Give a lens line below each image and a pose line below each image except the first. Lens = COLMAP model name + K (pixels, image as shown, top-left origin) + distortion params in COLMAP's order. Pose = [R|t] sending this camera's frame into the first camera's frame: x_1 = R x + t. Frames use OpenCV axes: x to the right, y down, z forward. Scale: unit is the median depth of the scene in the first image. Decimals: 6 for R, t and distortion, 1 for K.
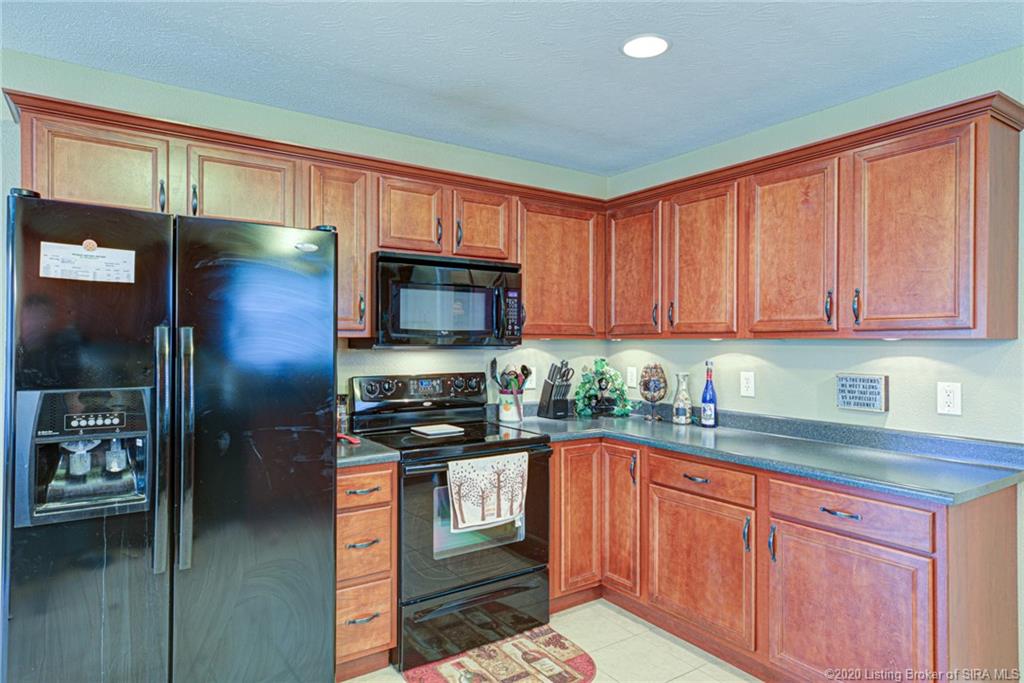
lens RADIAL K [[614.7, 0, 512.0], [0, 614.7, 341.5], [0, 0, 1]] dist [0.003337, 0.003723]
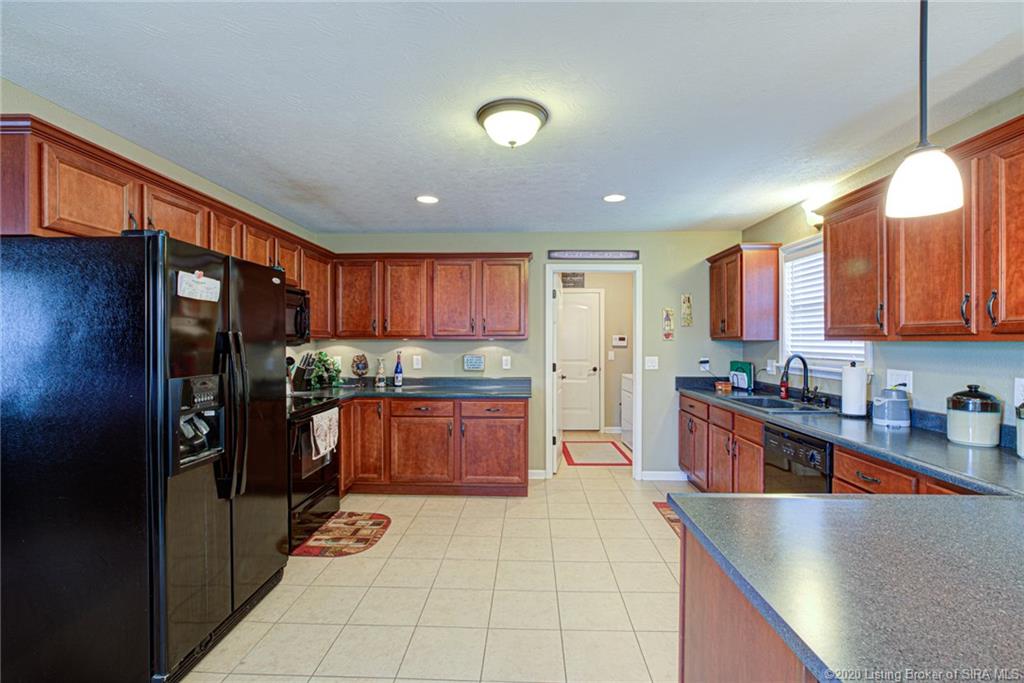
lens RADIAL K [[475.7, 0, 520.5], [0, 475.7, 341.8], [0, 0, 1]] dist [-0.022599, 0.012291]
pose [[0.576555, -0.006267, 0.817034, -0.735419], [0.002817, 0.999980, 0.005683, -0.003530], [-0.817053, -0.000975, 0.576561, -0.147673]]
